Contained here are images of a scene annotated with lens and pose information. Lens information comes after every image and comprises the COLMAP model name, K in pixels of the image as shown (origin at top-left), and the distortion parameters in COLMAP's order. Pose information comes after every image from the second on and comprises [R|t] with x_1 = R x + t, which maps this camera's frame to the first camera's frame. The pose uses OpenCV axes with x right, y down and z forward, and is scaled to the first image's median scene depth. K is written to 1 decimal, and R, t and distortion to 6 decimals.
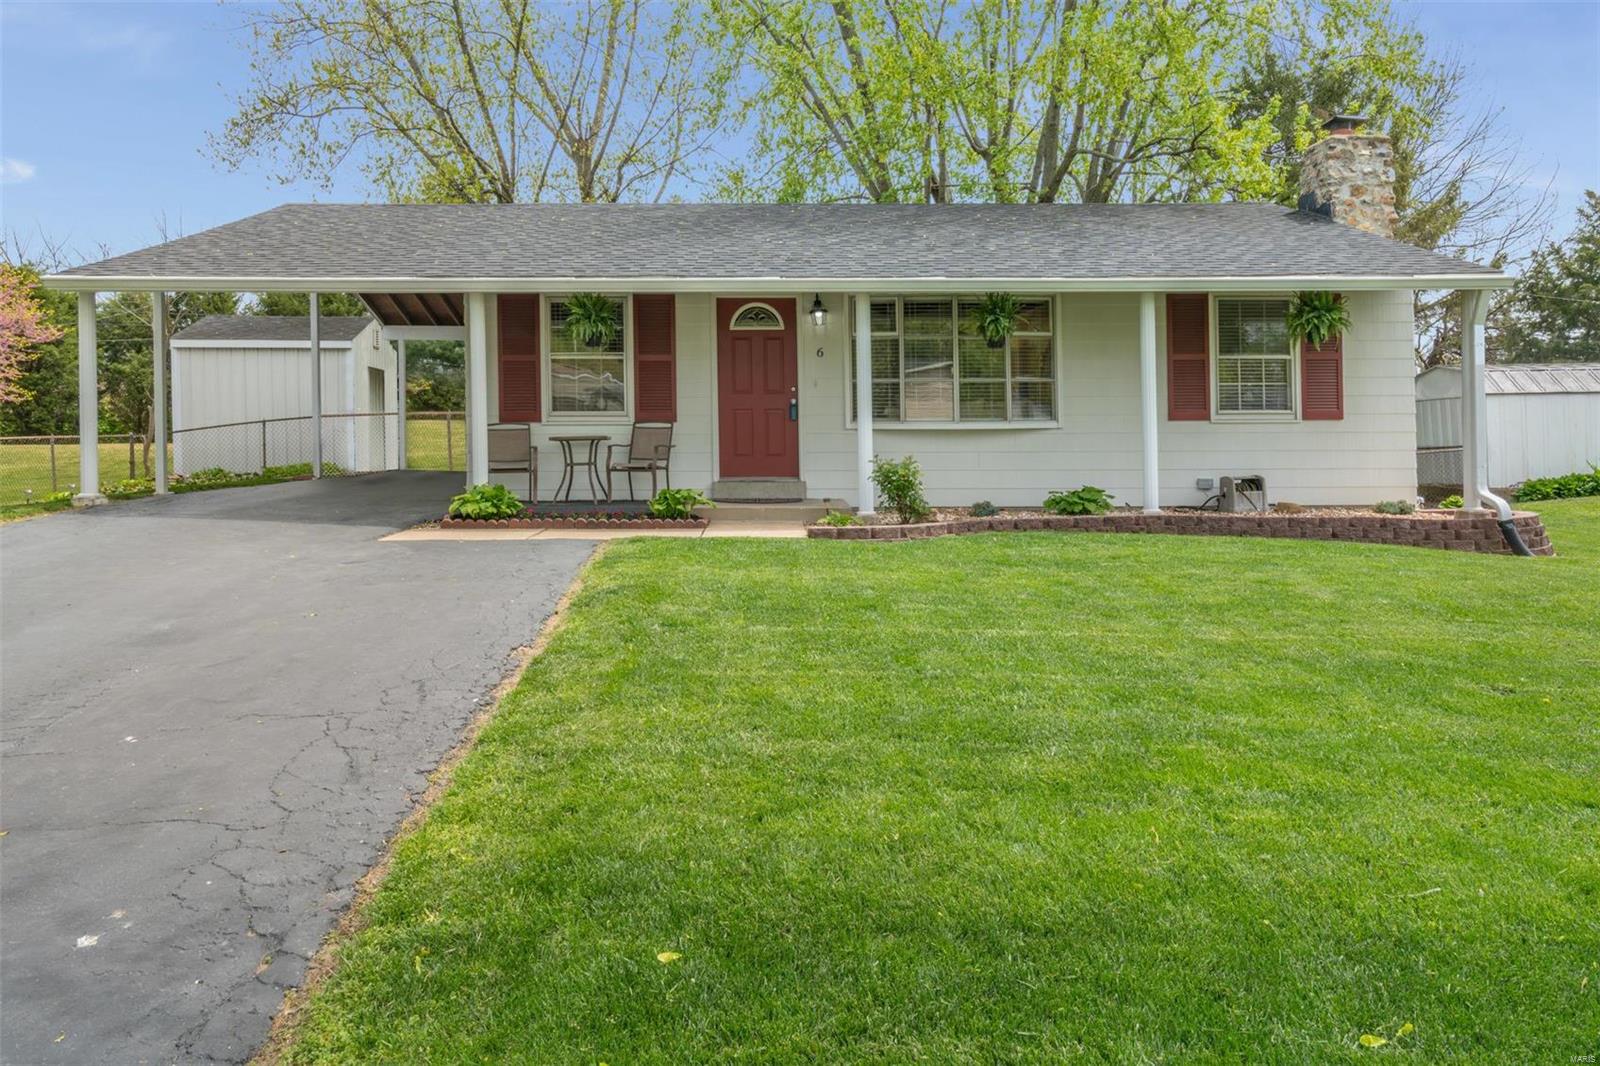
lens RADIAL K [[1130.3, 0, 799.7], [0, 1130.3, 430.5], [0, 0, 1]] dist [0.003768, 0.001675]
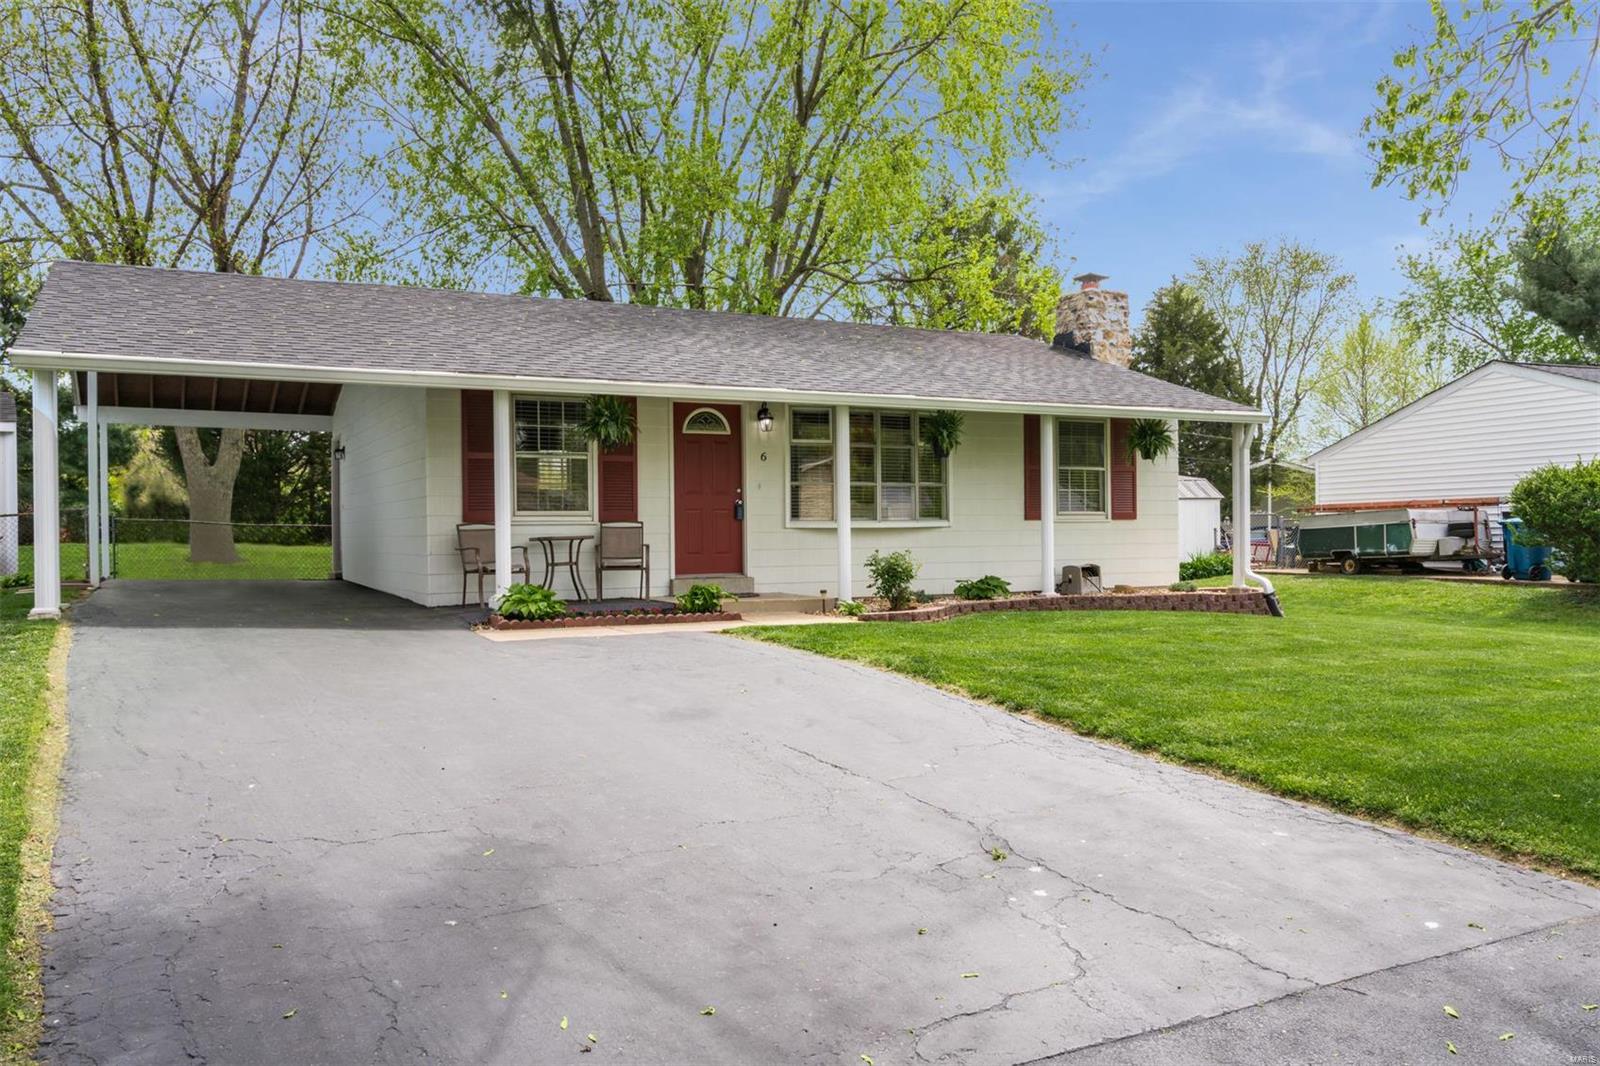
lens RADIAL K [[1220.4, 0, 800.0], [0, 1220.4, 533.0], [0, 0, 1]] dist [0.003242, 0.029683]
pose [[0.896193, -0.005604, 0.443630, -0.467856], [0.005525, 0.999984, 0.001471, 0.001961], [-0.443631, 0.001133, 0.896209, -0.057428]]
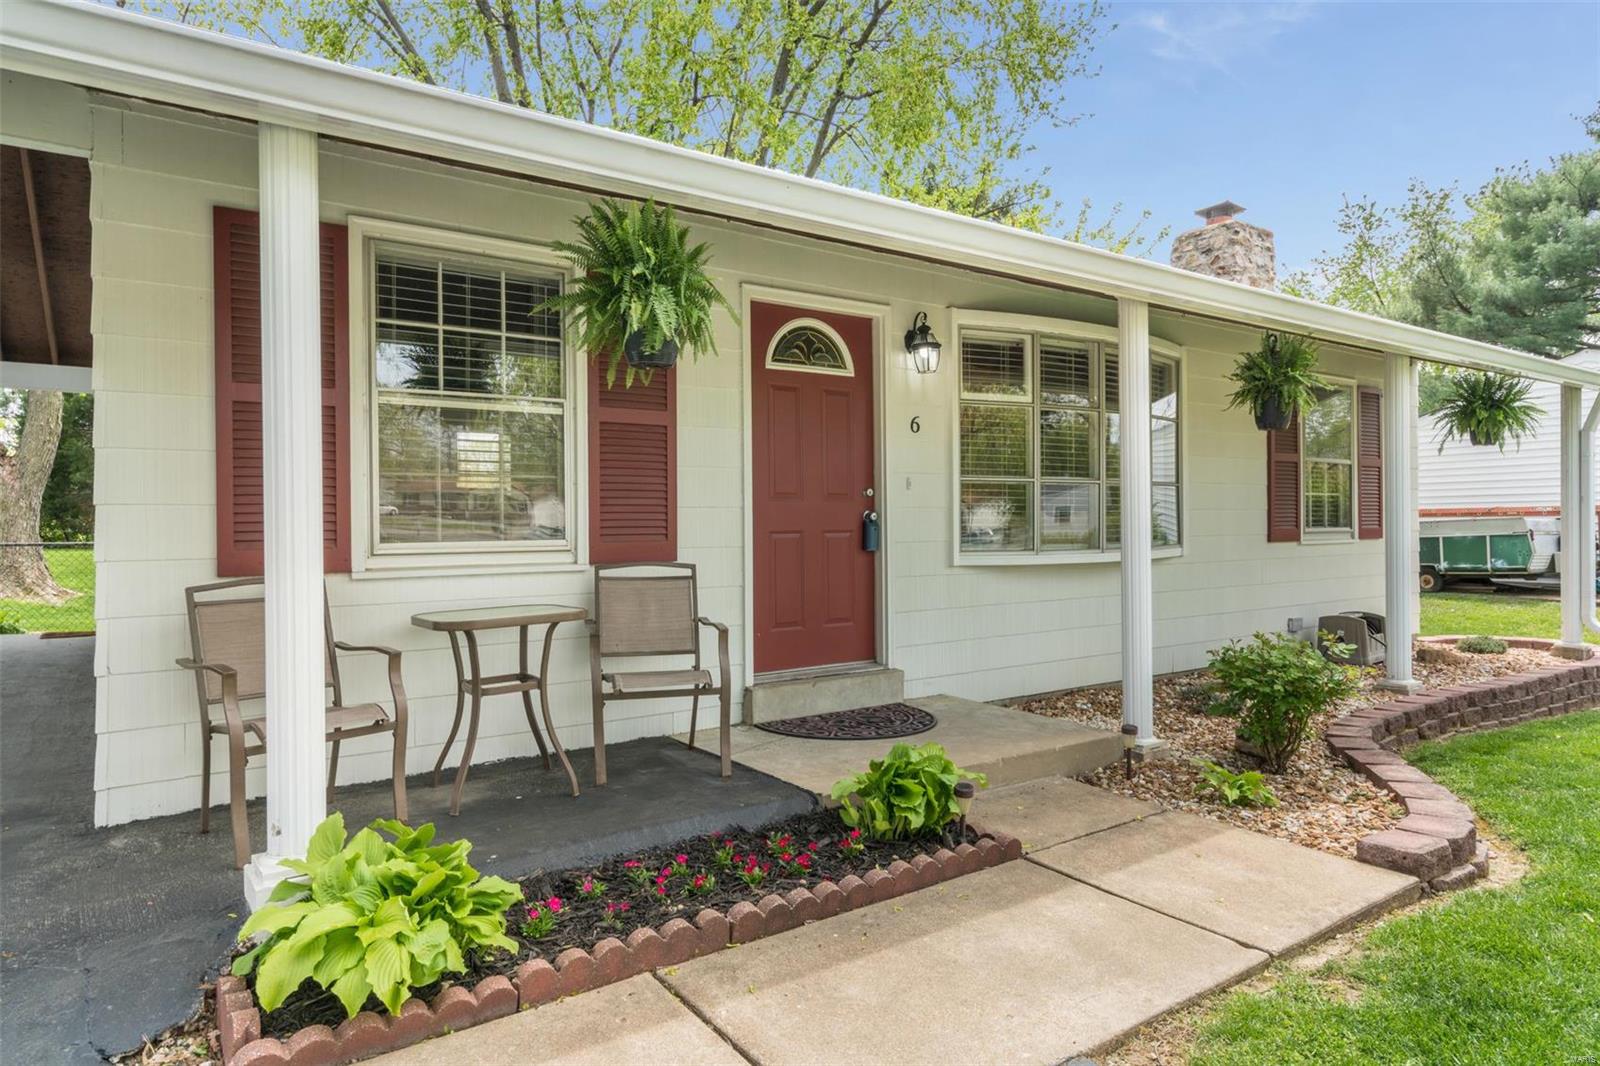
lens RADIAL K [[935.9, 0, 800.0], [0, 935.9, 533.0], [0, 0, 1]] dist [0.004079, 0.000330]
pose [[0.831691, -0.010233, 0.555145, -0.275296], [0.005153, 0.999929, 0.010712, -0.022763], [-0.555215, -0.006048, 0.831685, 0.660813]]
